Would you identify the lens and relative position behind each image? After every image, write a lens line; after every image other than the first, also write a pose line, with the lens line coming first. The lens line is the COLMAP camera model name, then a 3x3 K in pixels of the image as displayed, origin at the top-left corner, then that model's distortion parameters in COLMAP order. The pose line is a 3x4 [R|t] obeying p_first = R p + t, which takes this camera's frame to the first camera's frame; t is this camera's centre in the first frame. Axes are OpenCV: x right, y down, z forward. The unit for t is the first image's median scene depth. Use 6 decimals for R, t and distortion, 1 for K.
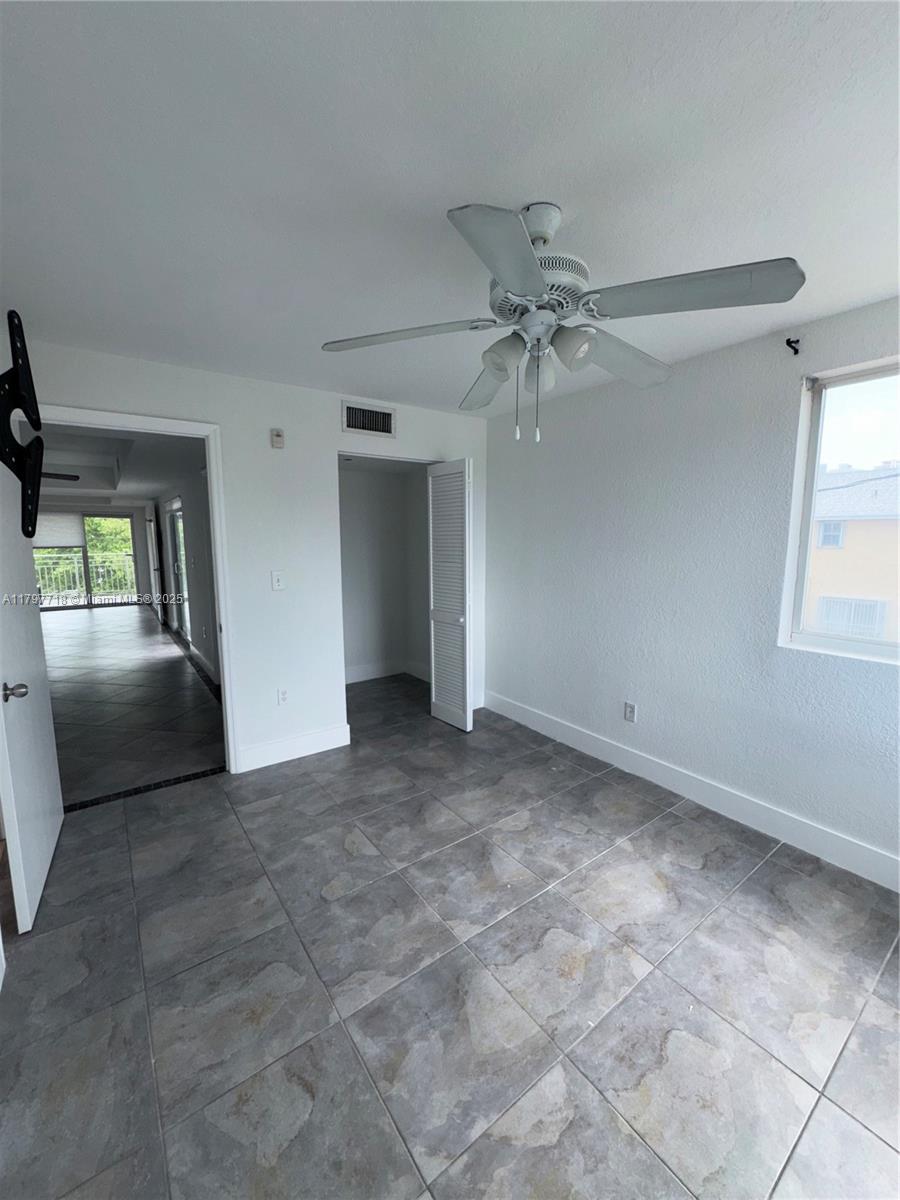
lens RADIAL K [[479.7, 0, 450.0], [0, 479.7, 600.0], [0, 0, 1]] dist [-0.003090, 0.000067]
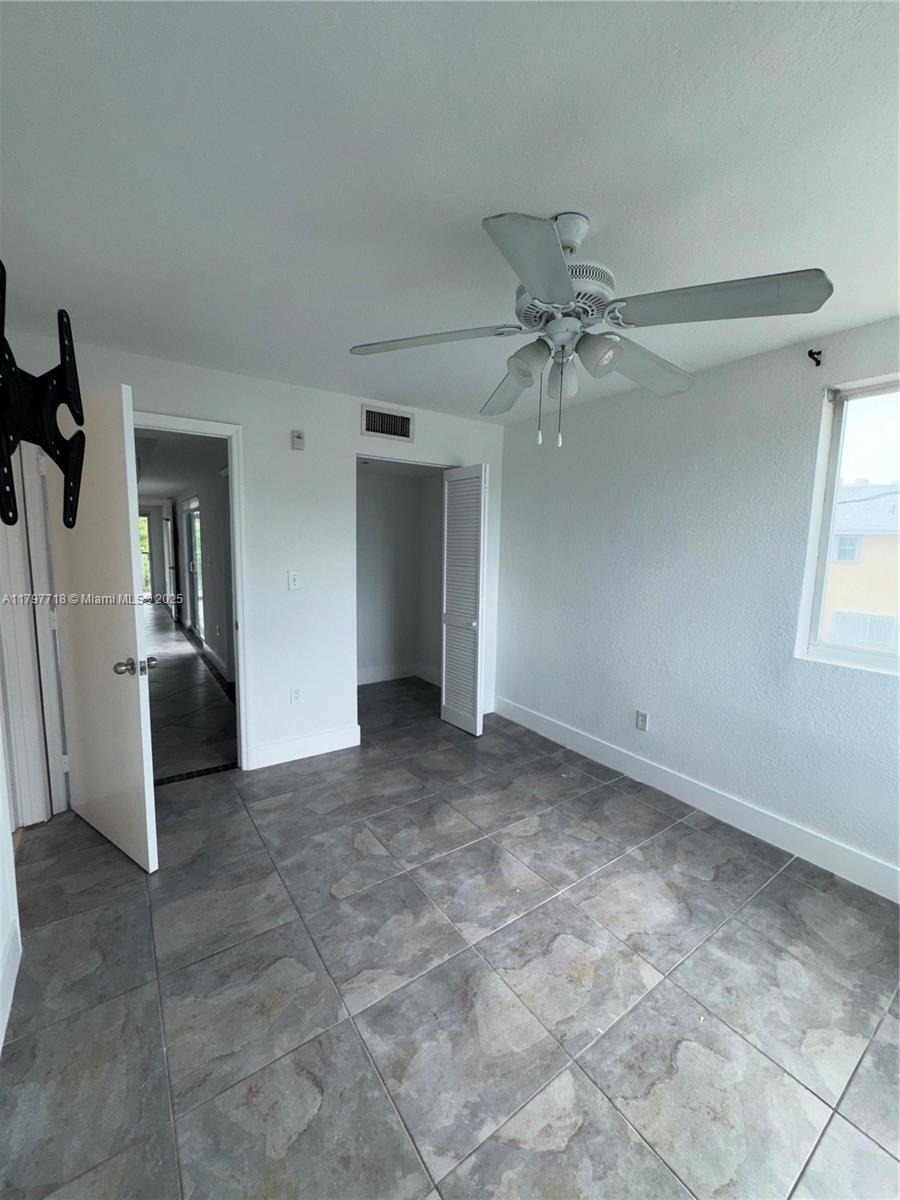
lens RADIAL K [[479.7, 0, 450.0], [0, 479.7, 600.0], [0, 0, 1]] dist [-0.003090, 0.000067]
pose [[0.999528, 0.024720, -0.018217, -0.019295], [-0.024942, 0.999616, -0.012065, 0.009532], [0.017911, 0.012514, 0.999761, -0.009594]]
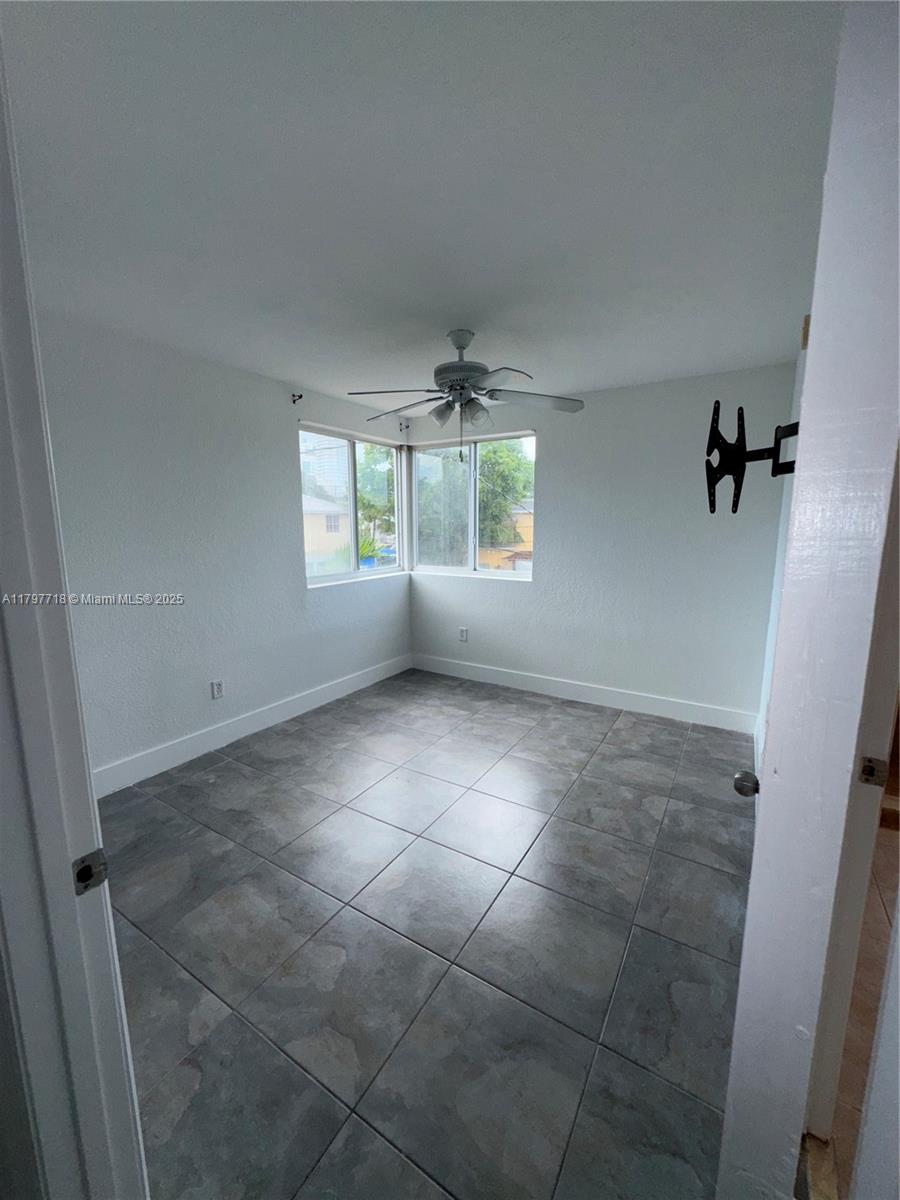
lens RADIAL K [[479.7, 0, 450.0], [0, 479.7, 600.0], [0, 0, 1]] dist [-0.003090, 0.000067]
pose [[-0.373353, -0.144558, 0.916357, -1.329830], [0.124799, 0.970979, 0.204021, -0.185515], [-0.919257, 0.190532, -0.344477, 1.561883]]
